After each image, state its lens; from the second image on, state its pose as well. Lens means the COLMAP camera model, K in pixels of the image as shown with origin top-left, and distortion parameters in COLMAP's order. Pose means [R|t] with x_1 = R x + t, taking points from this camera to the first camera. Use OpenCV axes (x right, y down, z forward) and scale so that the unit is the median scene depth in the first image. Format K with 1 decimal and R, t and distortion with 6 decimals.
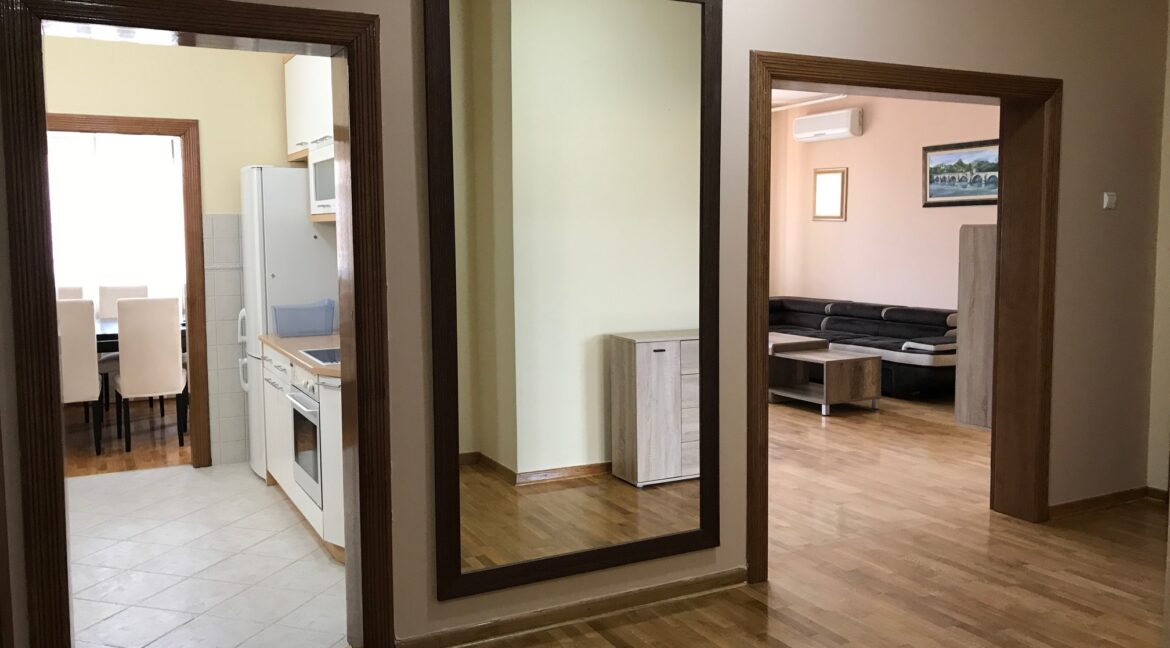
lens RADIAL K [[995.9, 0, 586.2], [0, 995.9, 321.4], [0, 0, 1]] dist [0.008131, 0.000903]
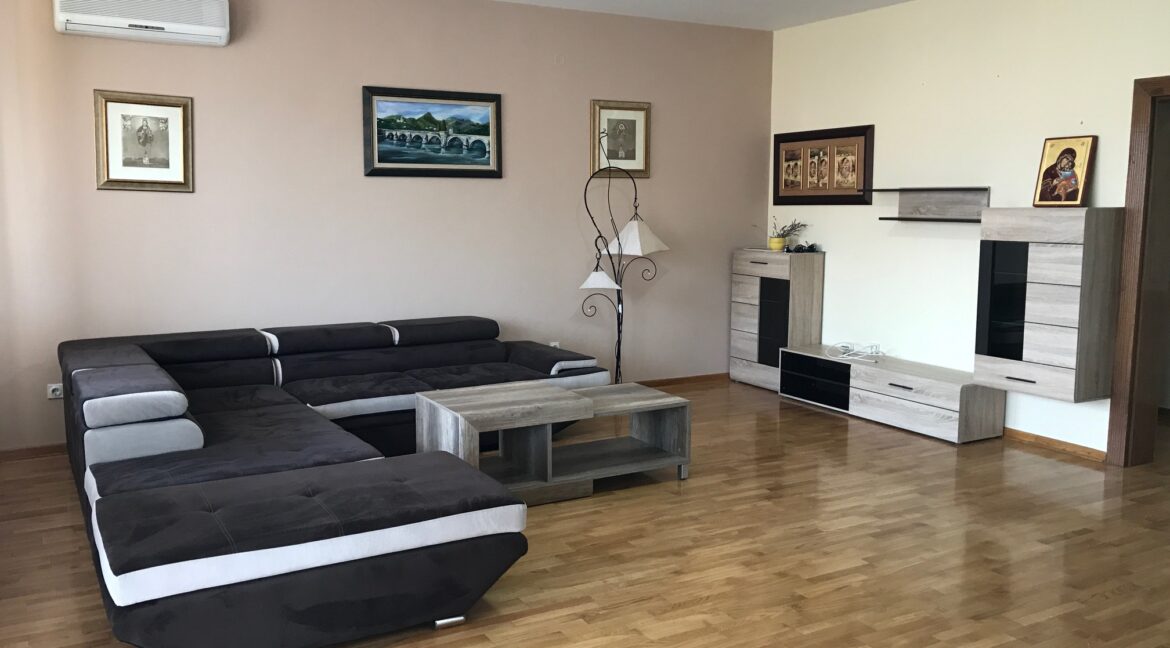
lens RADIAL K [[995.9, 0, 585.5], [0, 995.9, 325.8], [0, 0, 1]] dist [0.008131, 0.000903]
pose [[-0.053963, -0.118013, 0.991545, -0.373230], [0.082208, 0.989096, 0.122195, -0.086950], [-0.995153, 0.088107, -0.043673, 0.922885]]
